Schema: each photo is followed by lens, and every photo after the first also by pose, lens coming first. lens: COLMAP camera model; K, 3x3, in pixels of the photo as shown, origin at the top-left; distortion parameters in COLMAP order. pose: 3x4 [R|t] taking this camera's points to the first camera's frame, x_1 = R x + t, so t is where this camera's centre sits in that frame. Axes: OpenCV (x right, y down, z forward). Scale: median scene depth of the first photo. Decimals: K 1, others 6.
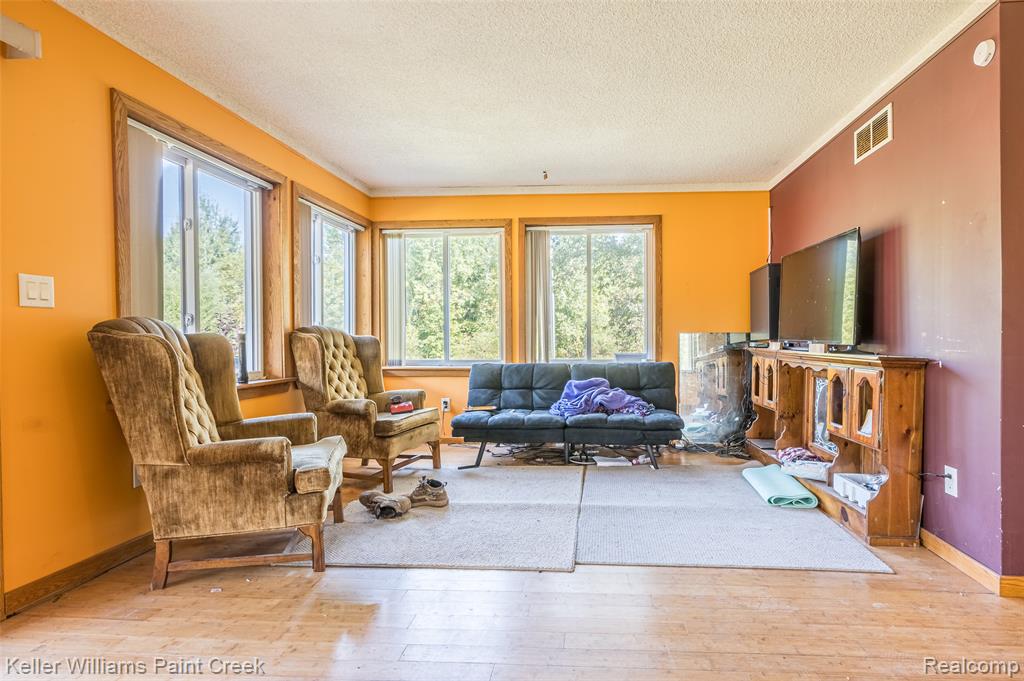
lens RADIAL K [[534.2, 0, 568.3], [0, 534.2, 342.5], [0, 0, 1]] dist [-0.000826, 0.001840]
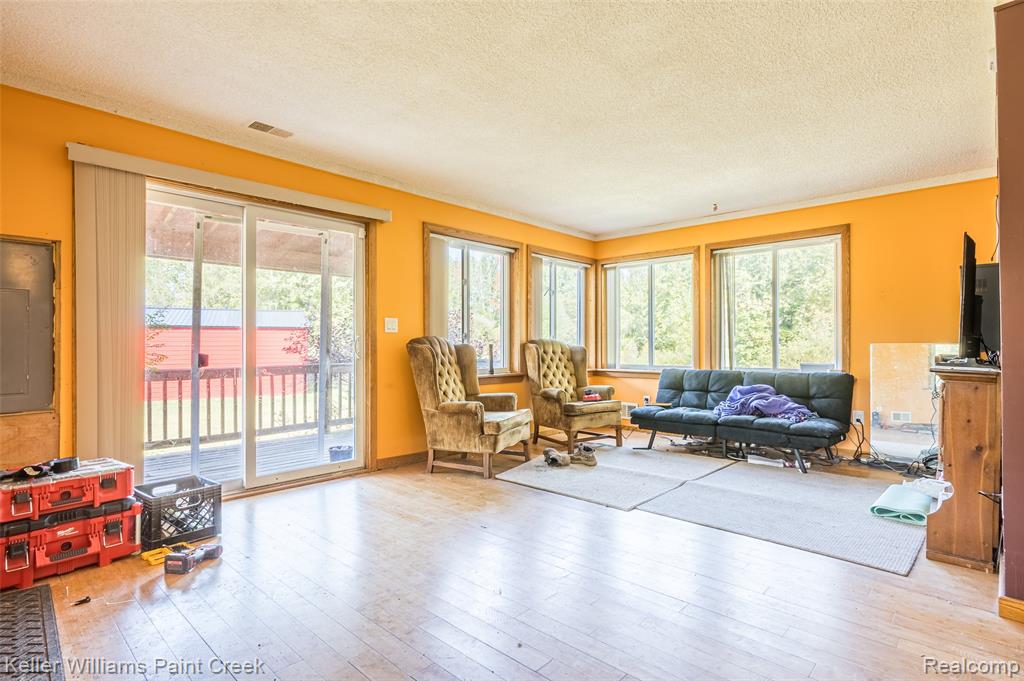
lens RADIAL K [[519.4, 0, 512.0], [0, 519.4, 340.5], [0, 0, 1]] dist [-0.002348, 0.000319]
pose [[0.767796, -0.003534, -0.640684, 0.385047], [-0.009420, 0.999814, -0.016804, -0.001680], [0.640625, 0.018937, 0.767621, -0.160858]]
